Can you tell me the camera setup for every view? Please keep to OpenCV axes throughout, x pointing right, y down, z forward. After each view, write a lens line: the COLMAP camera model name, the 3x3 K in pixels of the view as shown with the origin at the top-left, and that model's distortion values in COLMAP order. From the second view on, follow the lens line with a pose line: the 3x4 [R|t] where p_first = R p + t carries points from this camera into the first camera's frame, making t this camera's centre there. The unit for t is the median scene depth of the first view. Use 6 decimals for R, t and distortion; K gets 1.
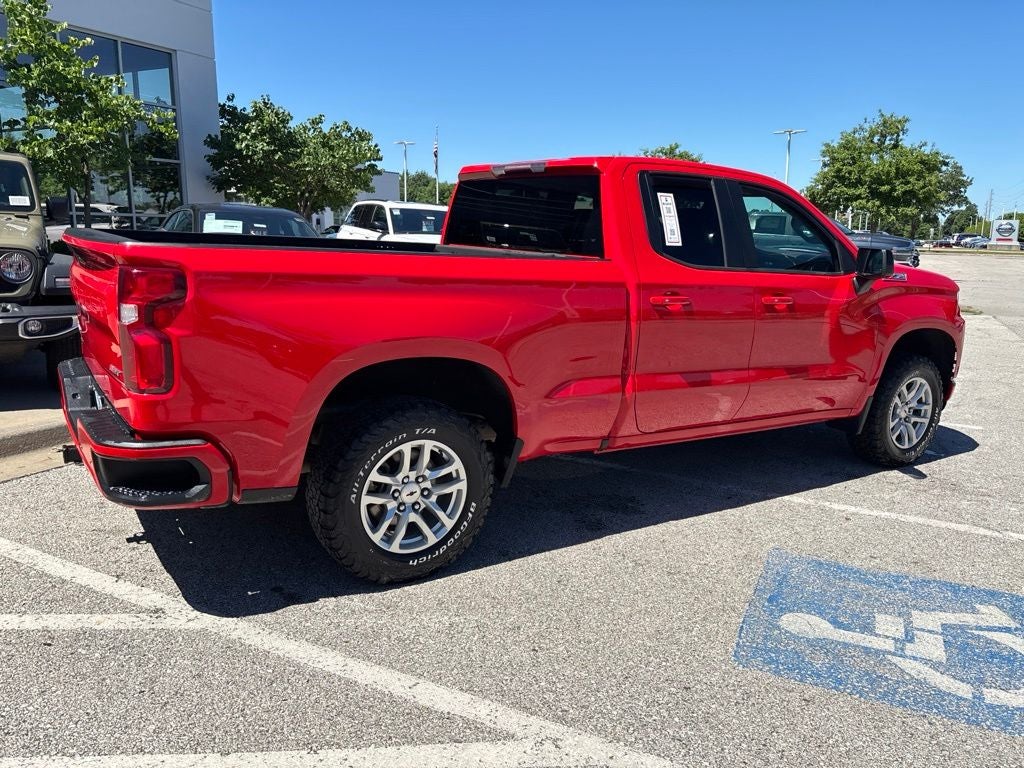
lens RADIAL K [[776.6, 0, 506.8], [0, 776.6, 379.2], [0, 0, 1]] dist [0.045705, -0.055579]
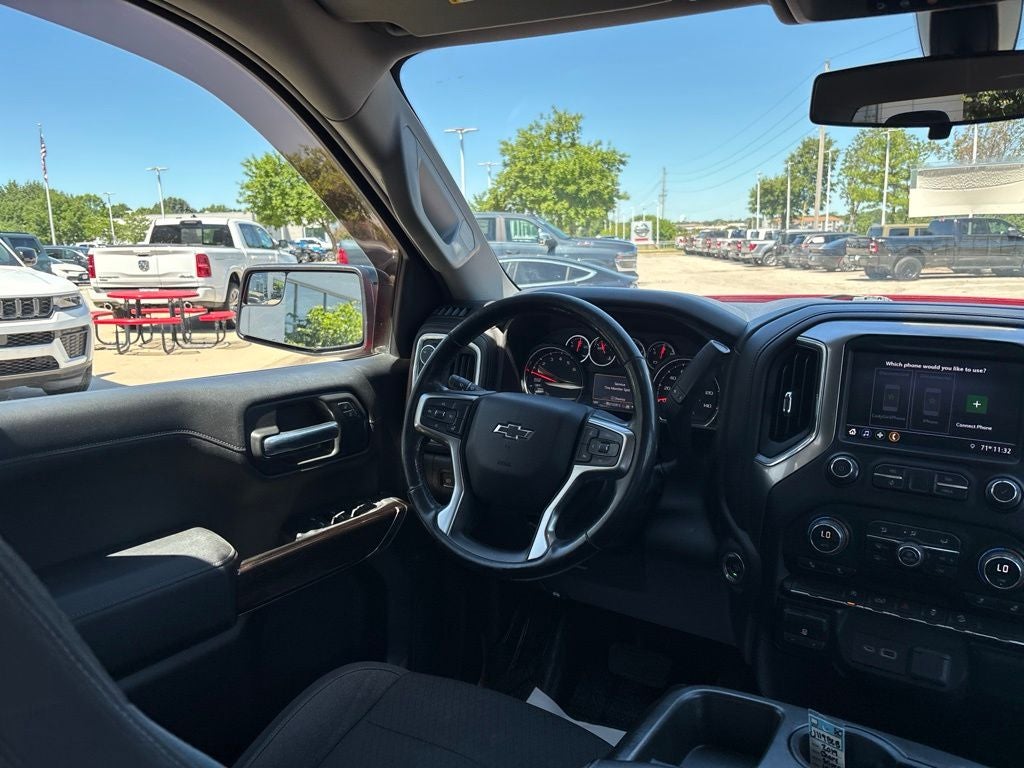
lens RADIAL K [[776.6, 0, 509.1], [0, 776.6, 387.6], [0, 0, 1]] dist [0.045705, -0.055579]
pose [[0.914535, -0.110500, 0.389120, 0.160723], [0.111607, 0.993554, 0.019839, -0.199341], [-0.388805, 0.025285, 0.920973, 1.027176]]
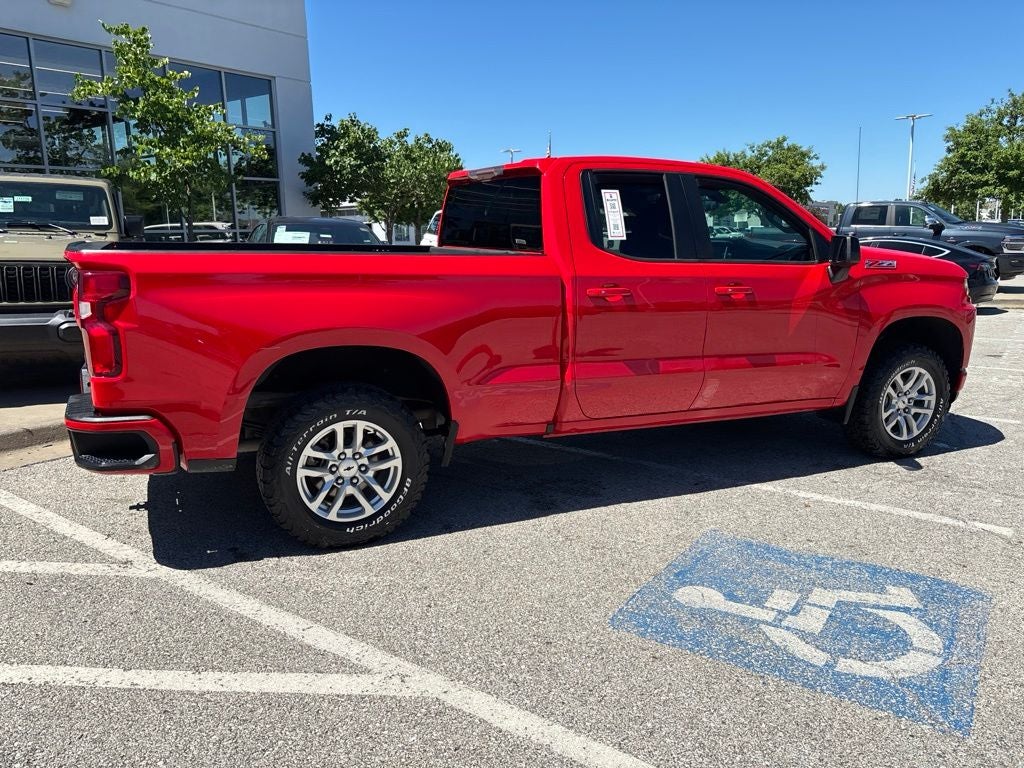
lens RADIAL K [[776.6, 0, 506.7], [0, 776.6, 386.3], [0, 0, 1]] dist [0.045705, -0.055579]
pose [[0.987670, -0.004294, -0.156493, 0.194590], [0.004679, 0.999987, 0.002090, 0.019323], [0.156482, -0.002796, 0.987677, -0.048573]]
